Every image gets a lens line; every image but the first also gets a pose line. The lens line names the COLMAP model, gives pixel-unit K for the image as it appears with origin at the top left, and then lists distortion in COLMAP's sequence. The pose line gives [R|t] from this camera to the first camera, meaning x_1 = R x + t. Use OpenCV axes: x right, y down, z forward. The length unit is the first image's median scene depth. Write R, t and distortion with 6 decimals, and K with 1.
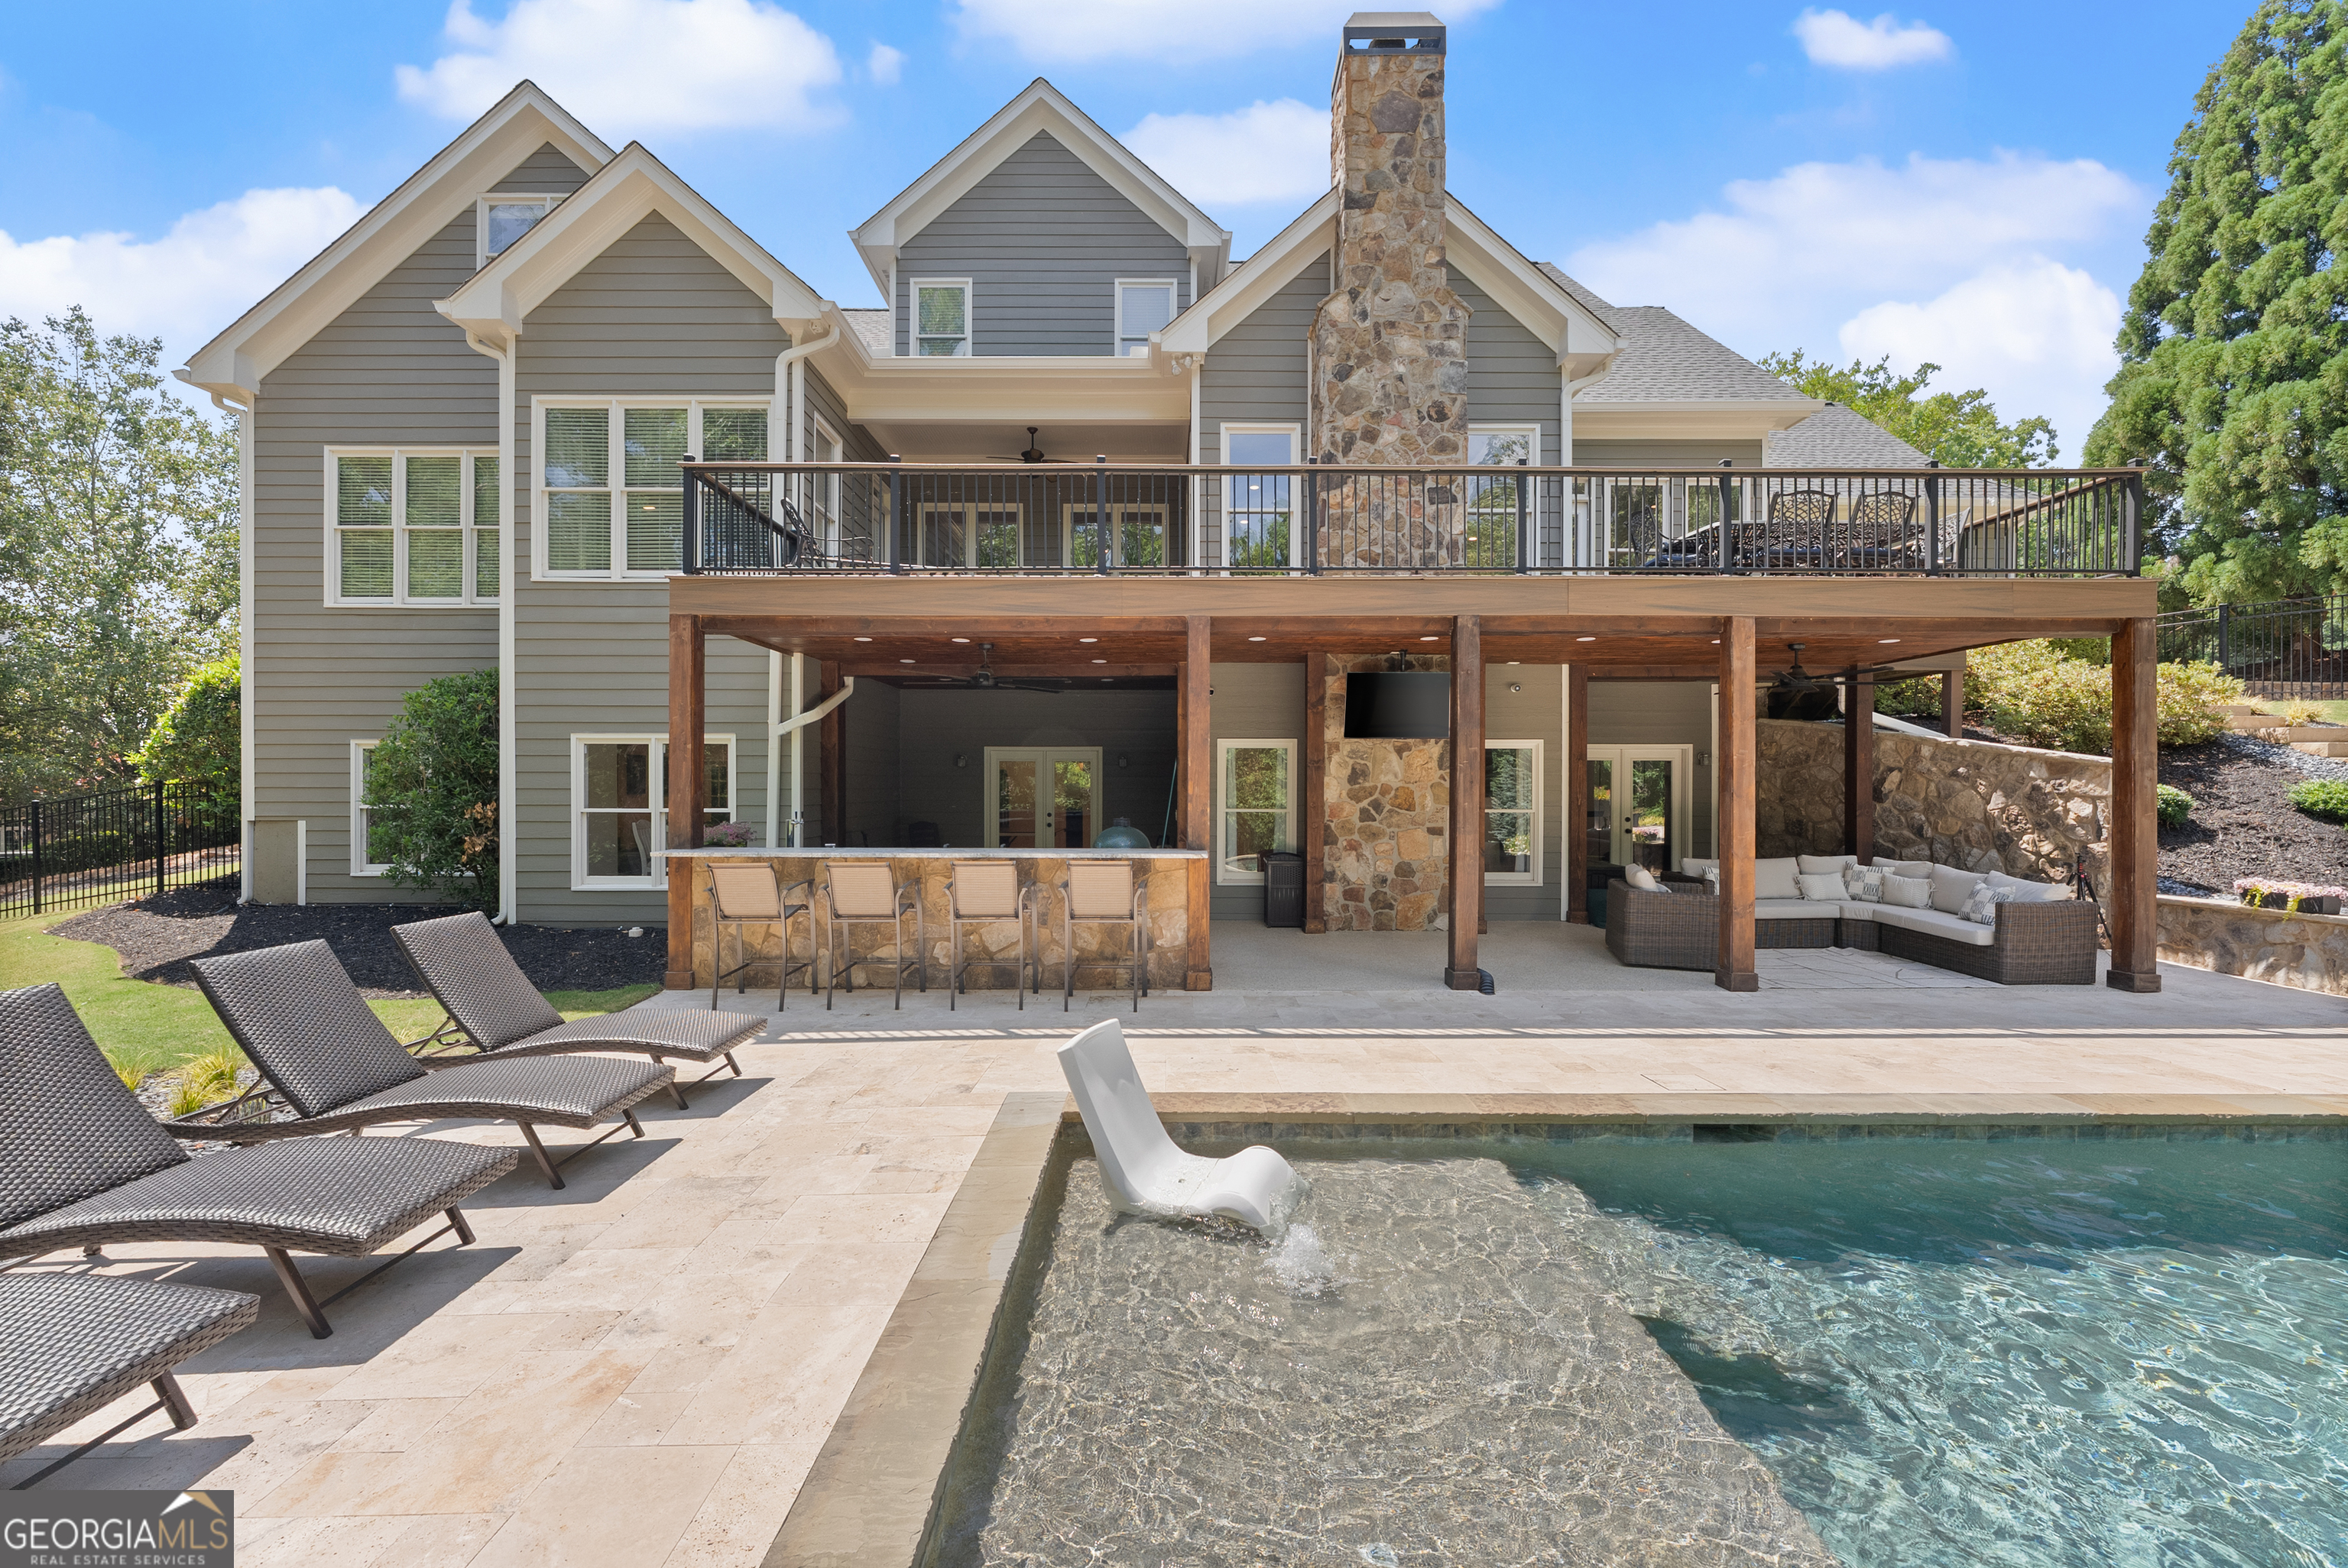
lens RADIAL K [[946.0, 0, 1174.0], [0, 946.0, 784.0], [0, 0, 1]] dist [0.001394, -0.000492]
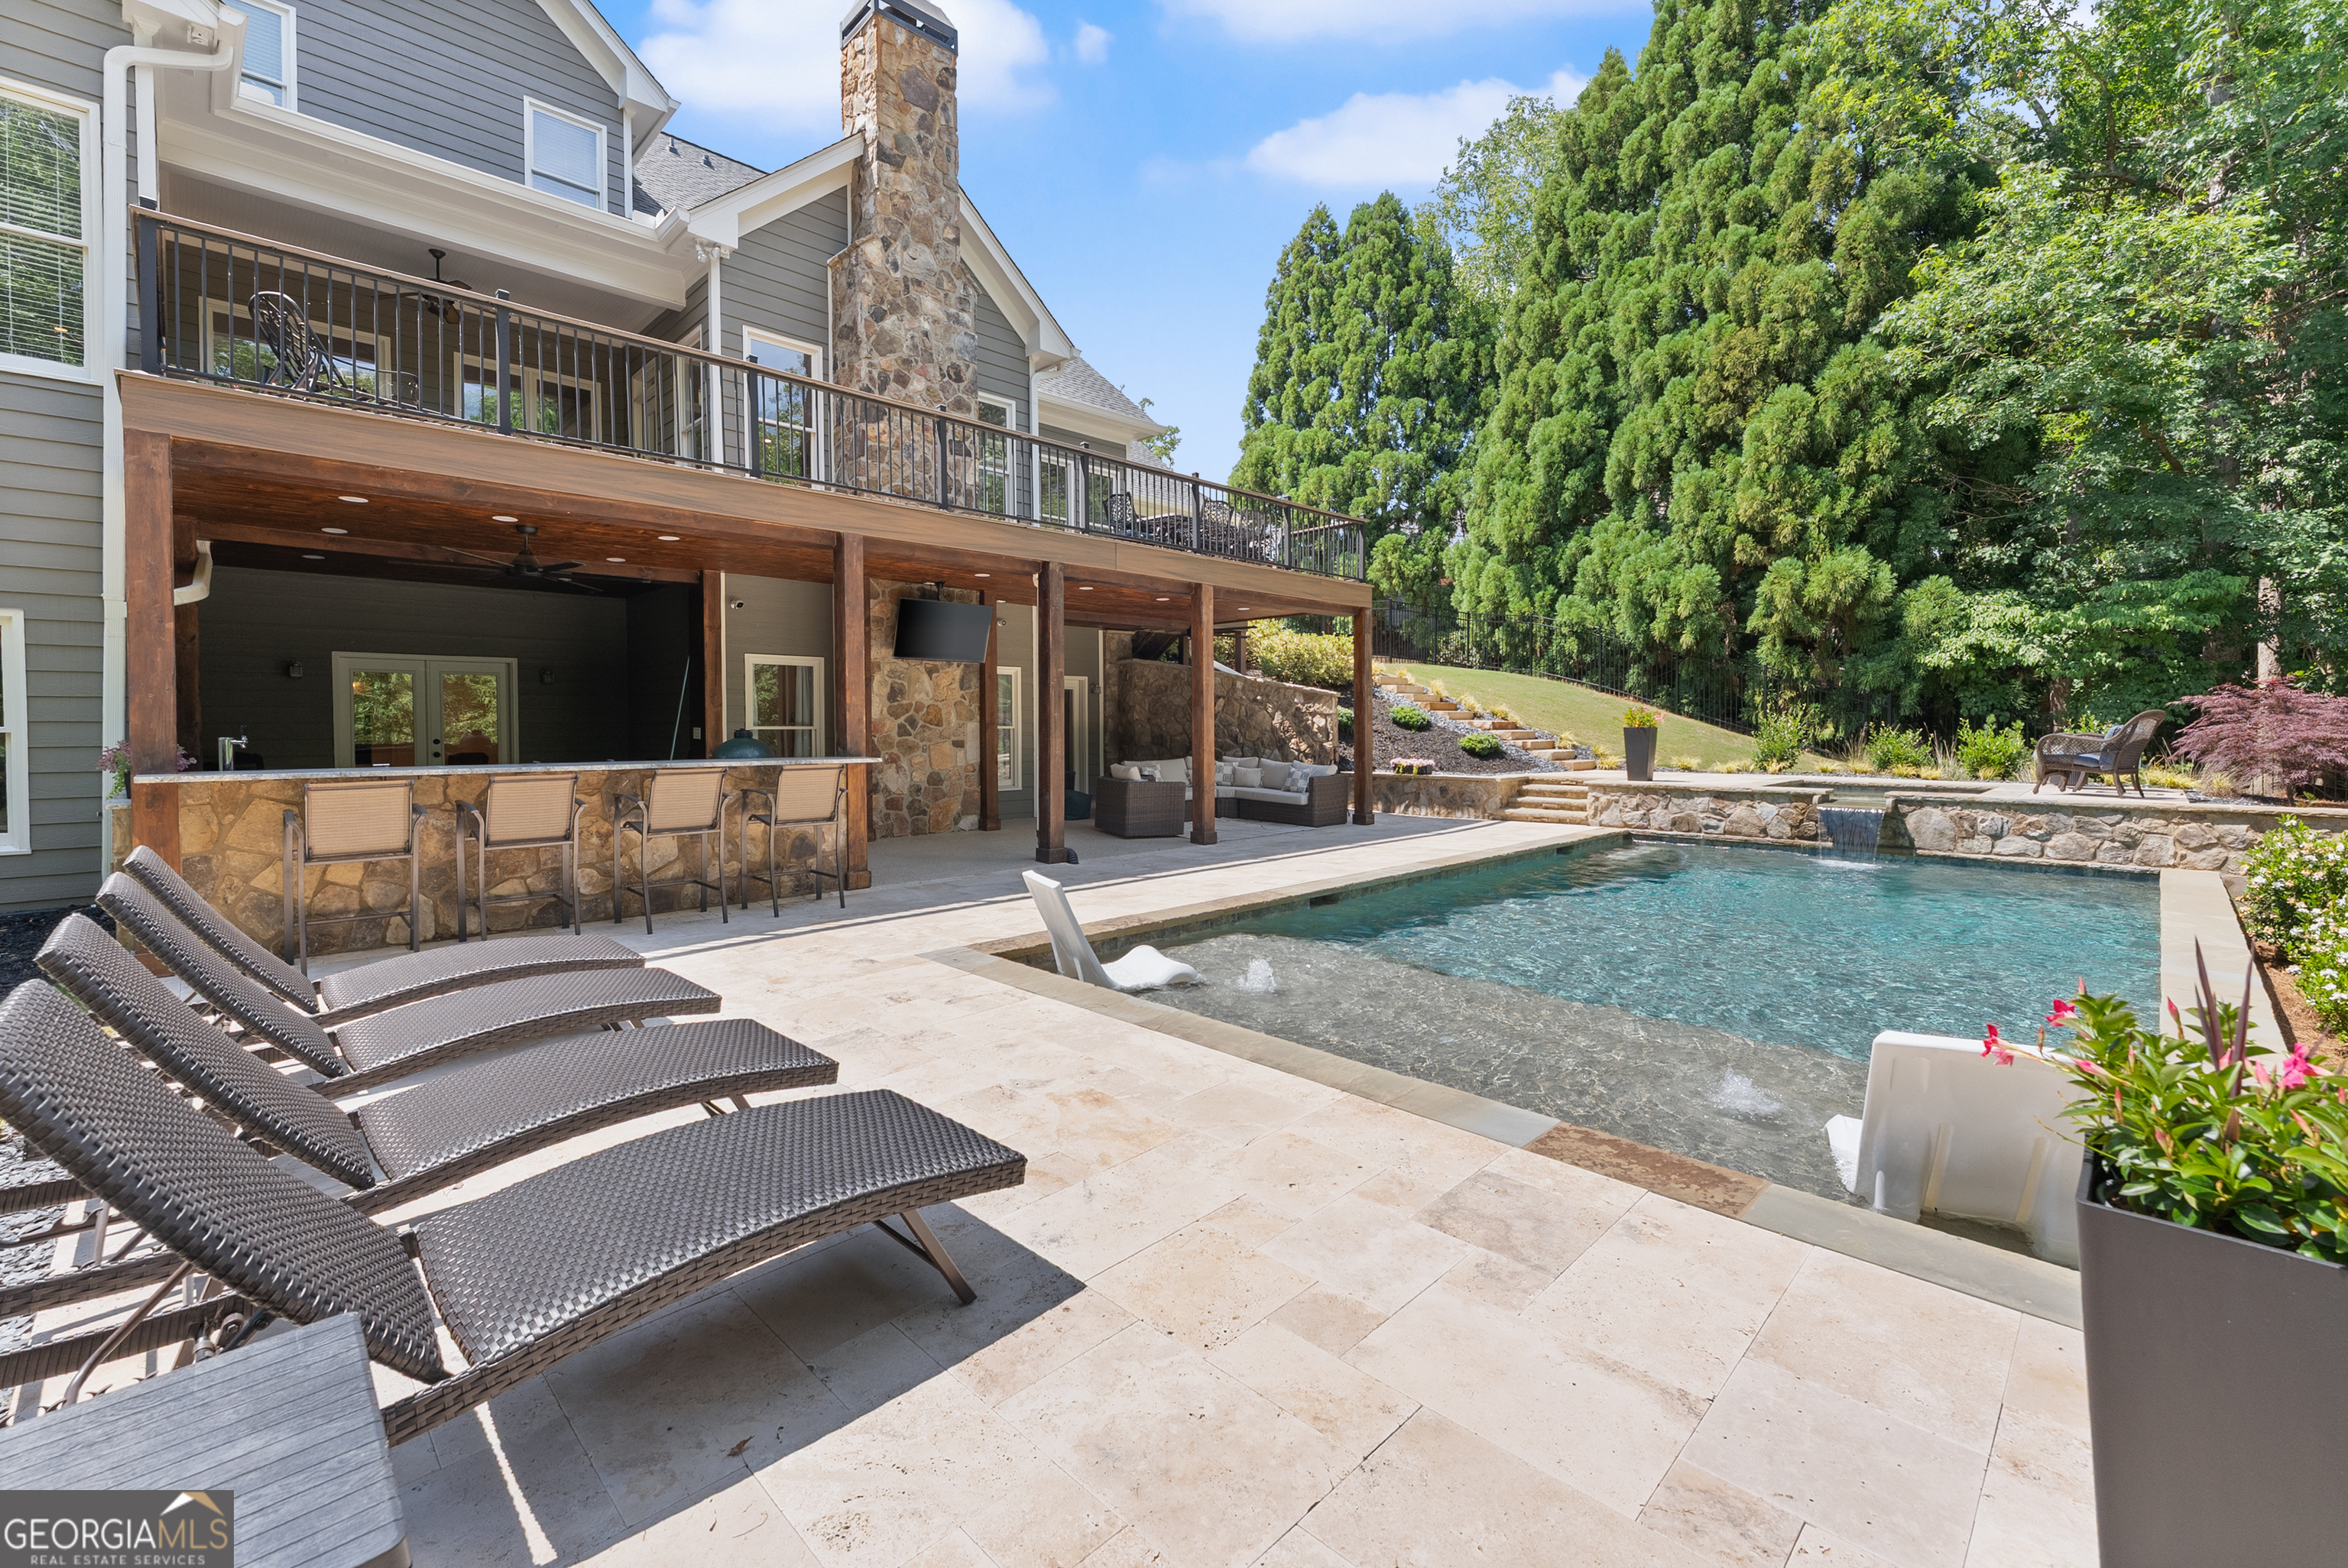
lens RADIAL K [[984.3, 0, 1157.4], [0, 984.3, 737.2], [0, 0, 1]] dist [-0.001073, -0.000522]
pose [[0.719713, -0.011503, 0.694176, -0.367351], [0.001716, 0.999889, 0.014790, 0.024272], [-0.694270, -0.009453, 0.719653, -0.017101]]
